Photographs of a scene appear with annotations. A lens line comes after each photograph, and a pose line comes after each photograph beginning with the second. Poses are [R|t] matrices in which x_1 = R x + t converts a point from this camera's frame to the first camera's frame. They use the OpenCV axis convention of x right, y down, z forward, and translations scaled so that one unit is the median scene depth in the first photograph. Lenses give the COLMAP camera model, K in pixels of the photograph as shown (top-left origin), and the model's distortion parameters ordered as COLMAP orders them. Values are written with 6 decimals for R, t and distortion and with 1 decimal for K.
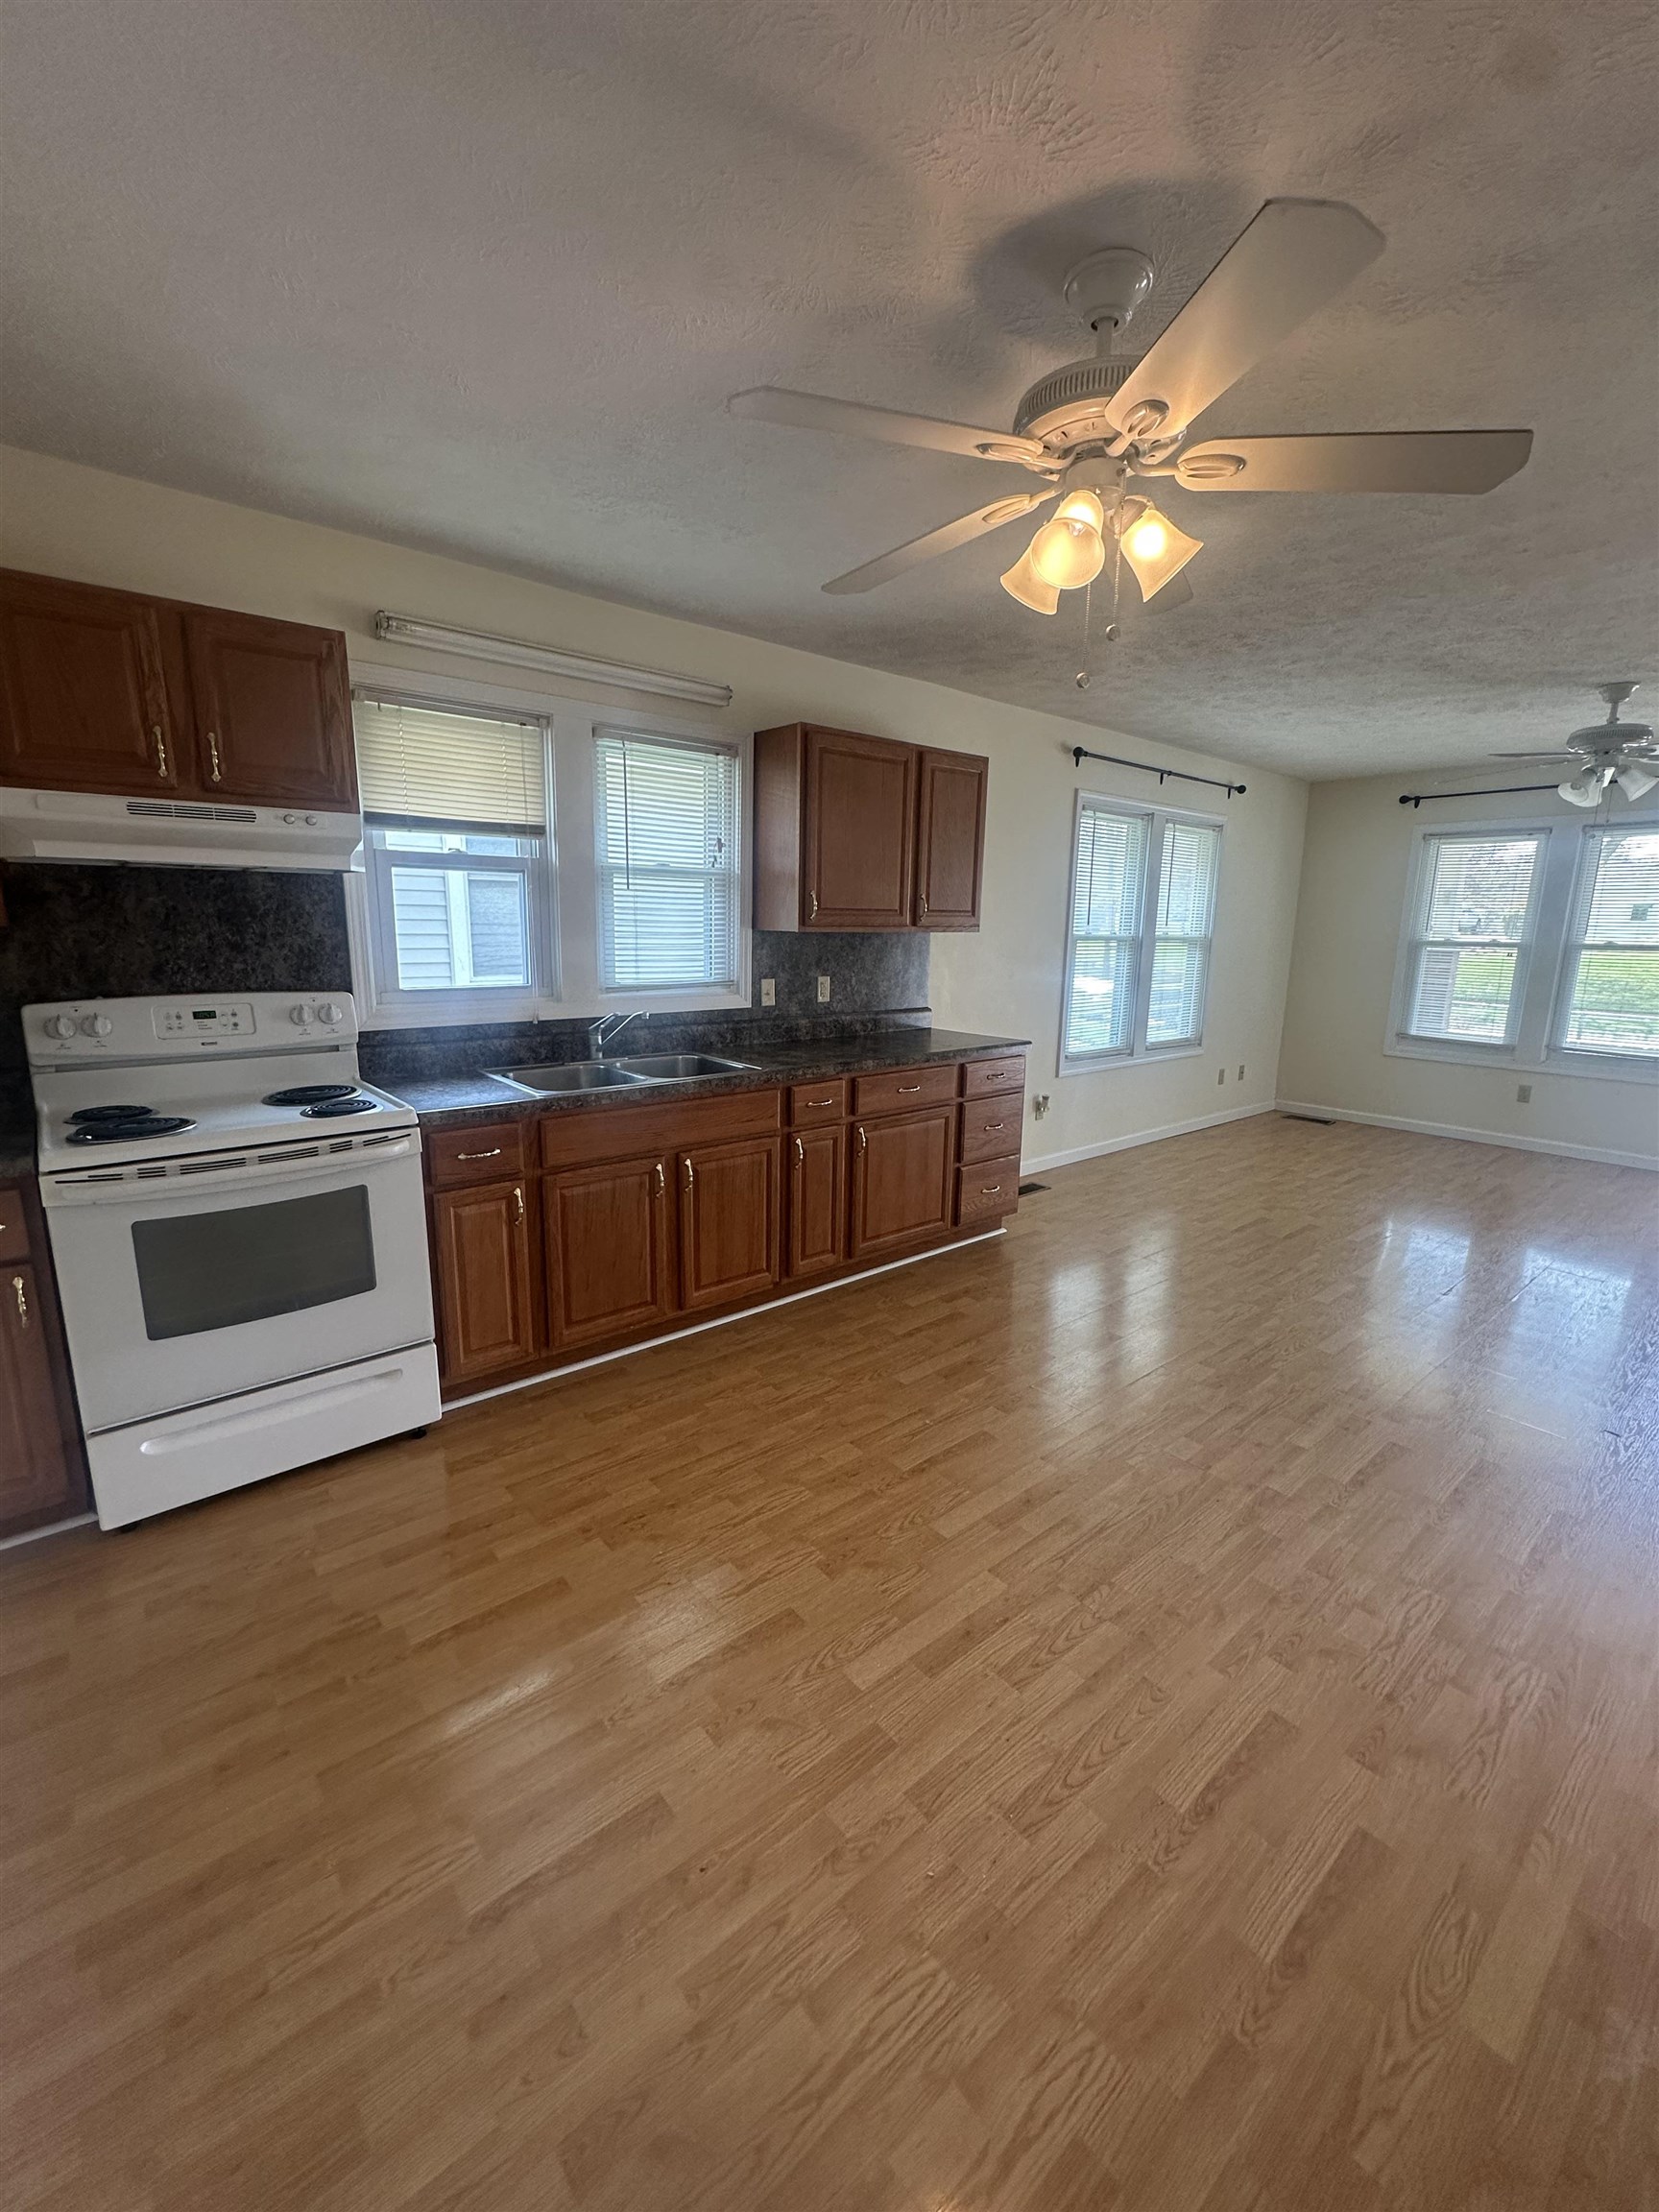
lens RADIAL K [[905.0, 0, 824.4], [0, 905.0, 1104.9], [0, 0, 1]] dist [0.002105, 0.000125]
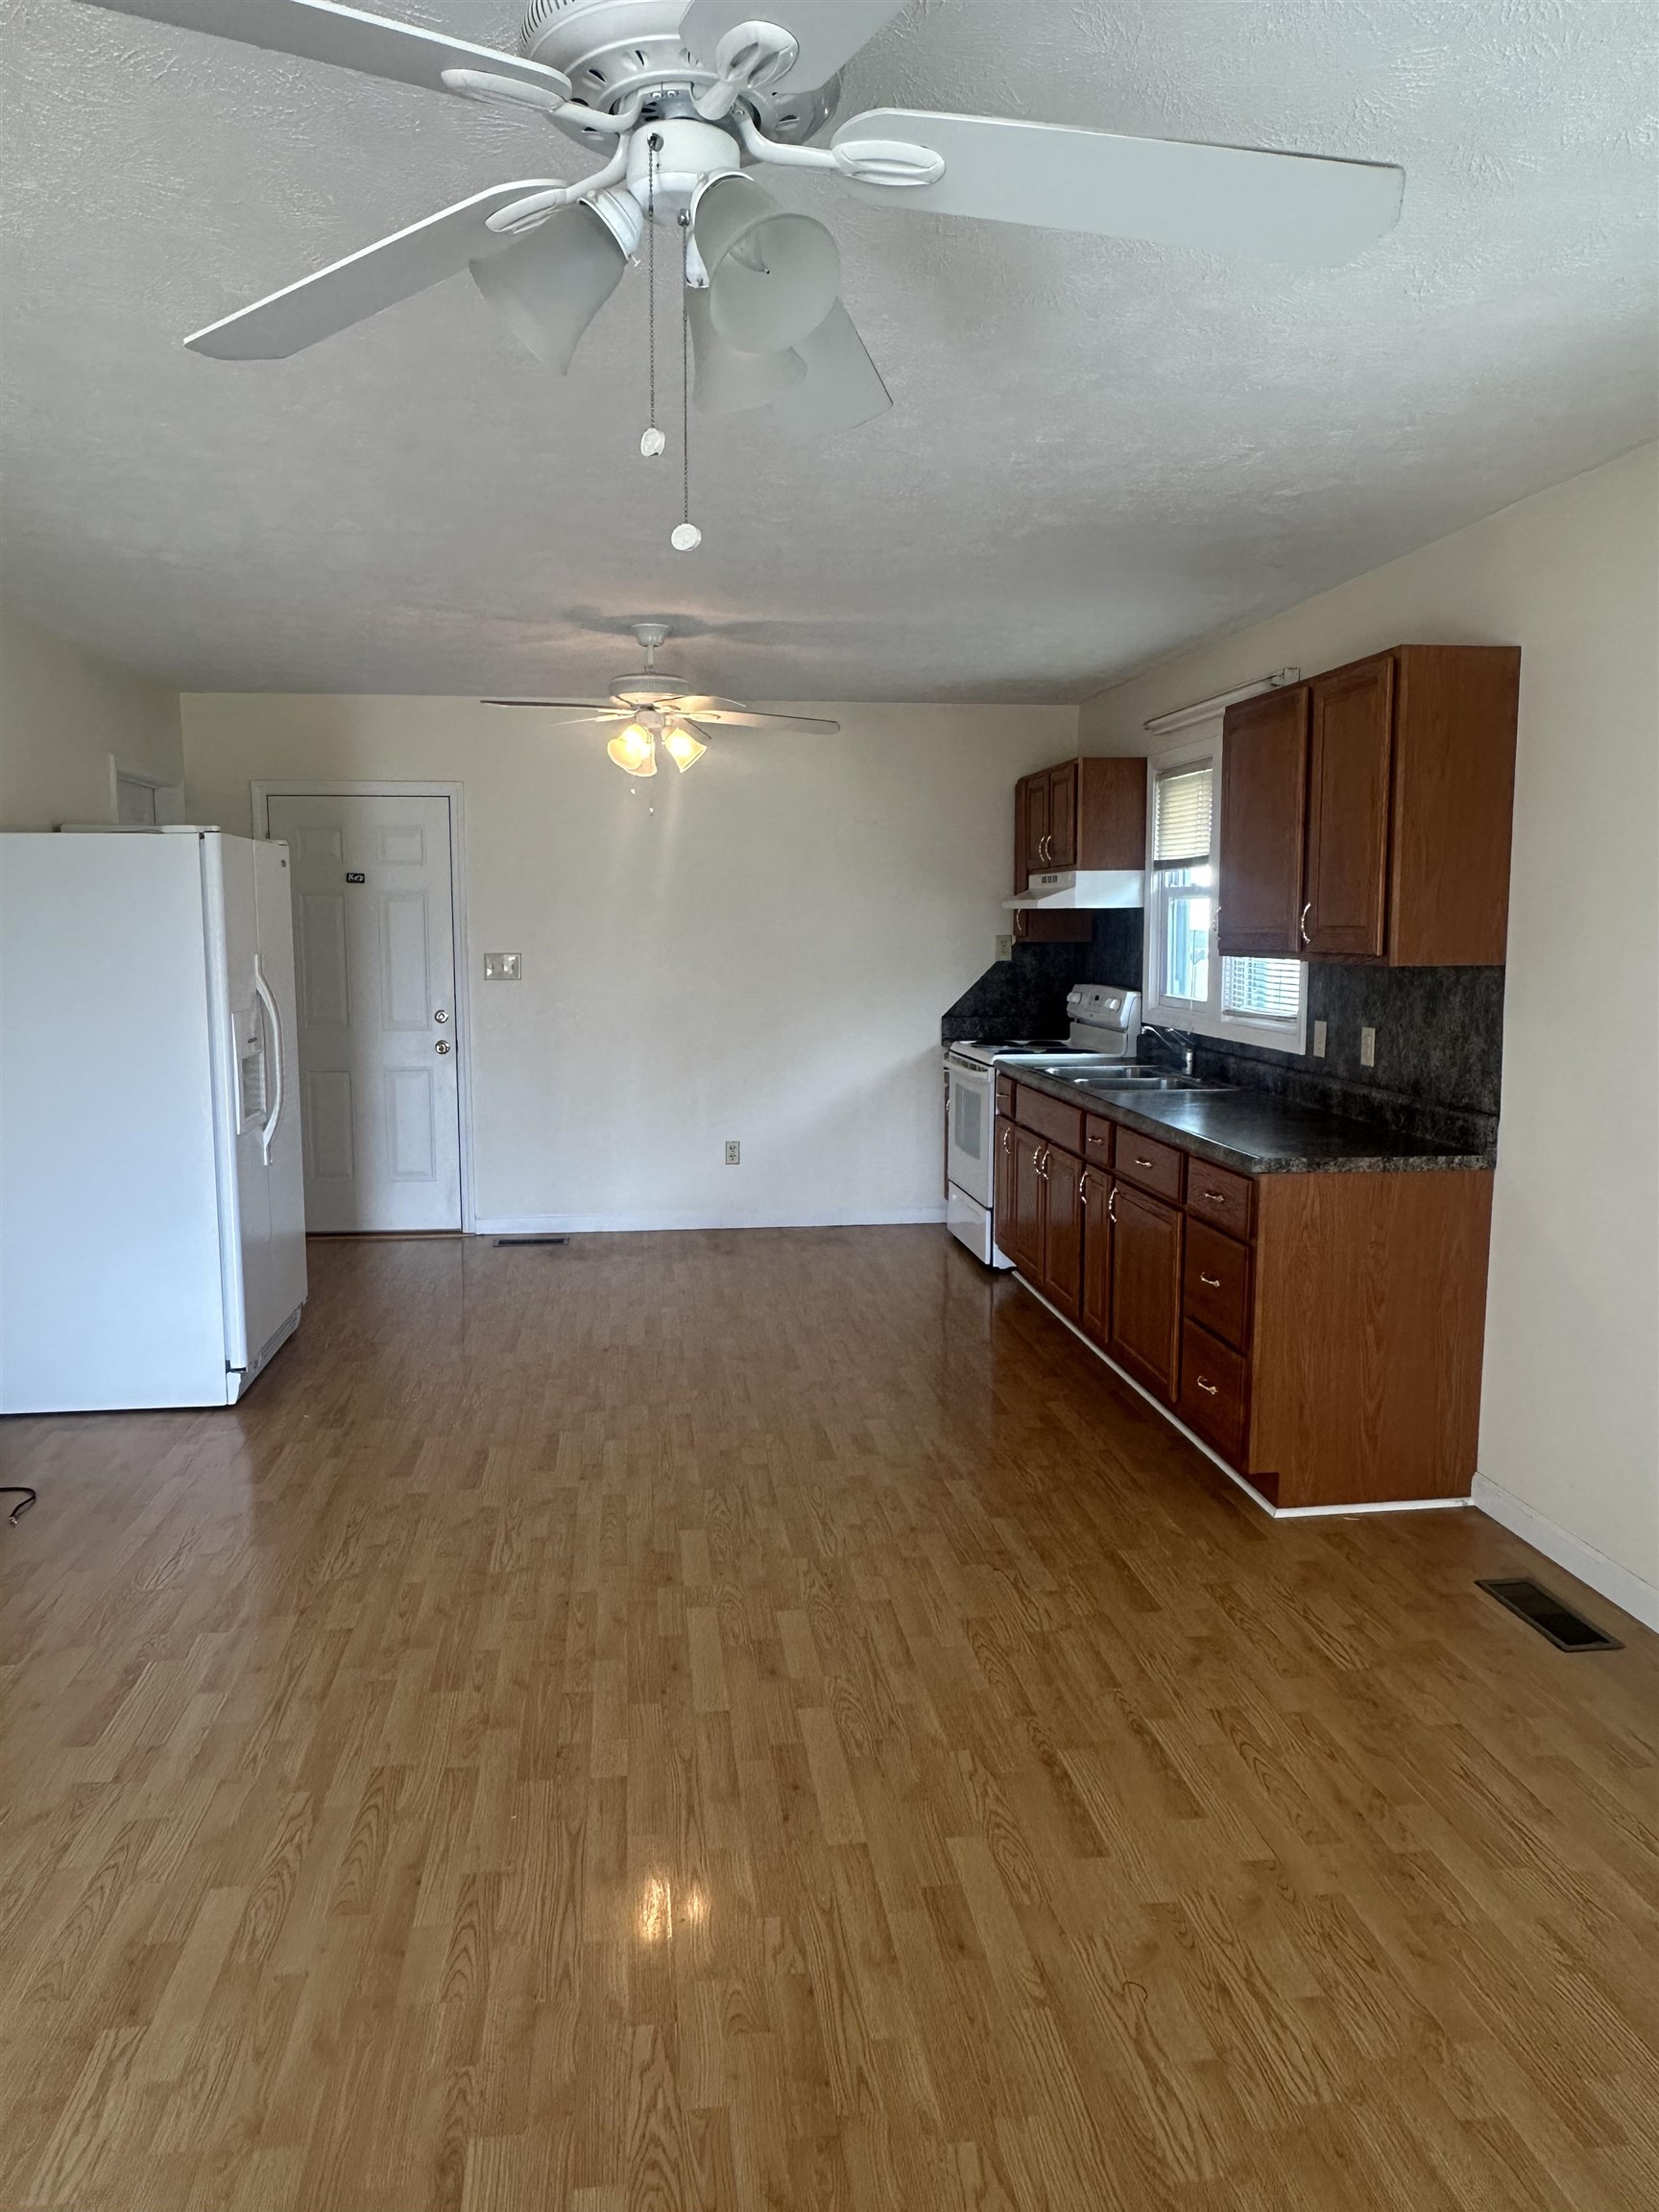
lens RADIAL K [[1487.6, 0, 824.7], [0, 1487.6, 1105.2], [0, 0, 1]] dist [0.010064, 0.003143]
pose [[-0.535465, 0.086918, -0.840073, 1.156622], [-0.184935, 0.958483, 0.217048, -0.256169], [0.824061, 0.271581, -0.497160, 1.258876]]
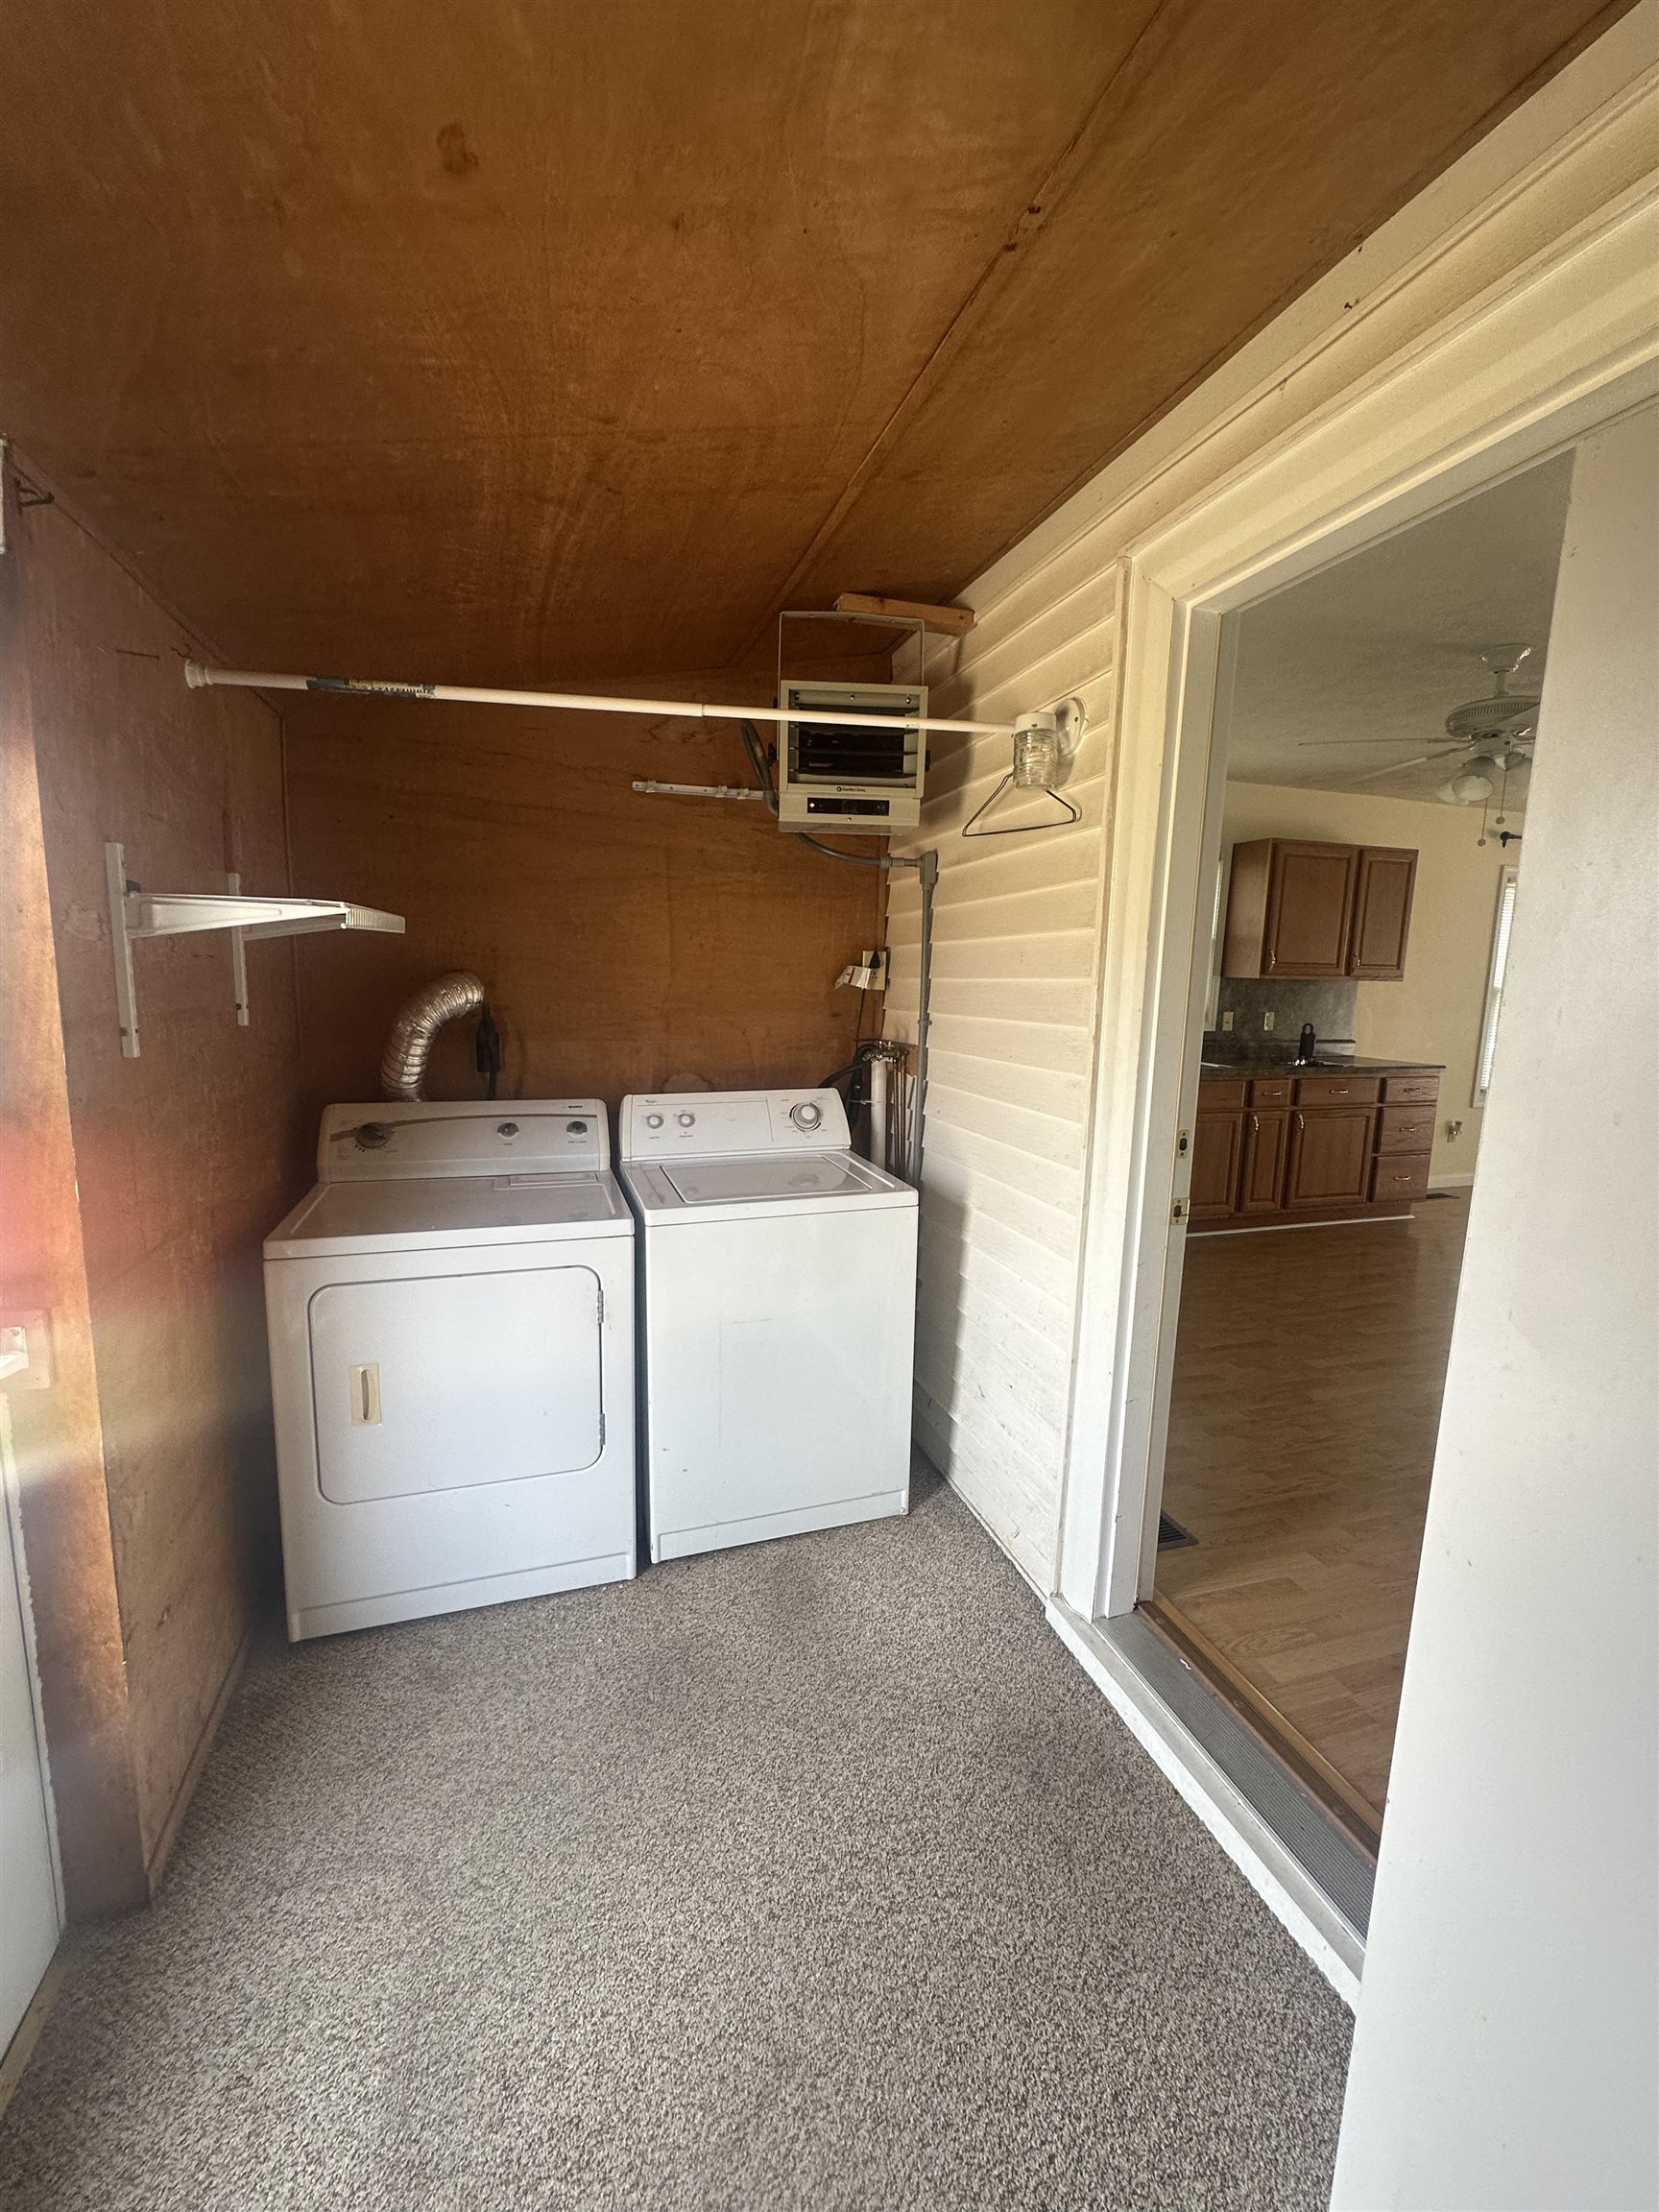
lens RADIAL K [[905.0, 0, 836.6], [0, 905.0, 1100.9], [0, 0, 1]] dist [0.002105, 0.000125]
pose [[0.928881, 0.061180, -0.365292, -0.103712], [-0.084572, 0.995243, -0.048366, 0.117383], [0.360595, 0.075820, 0.929636, -0.515613]]
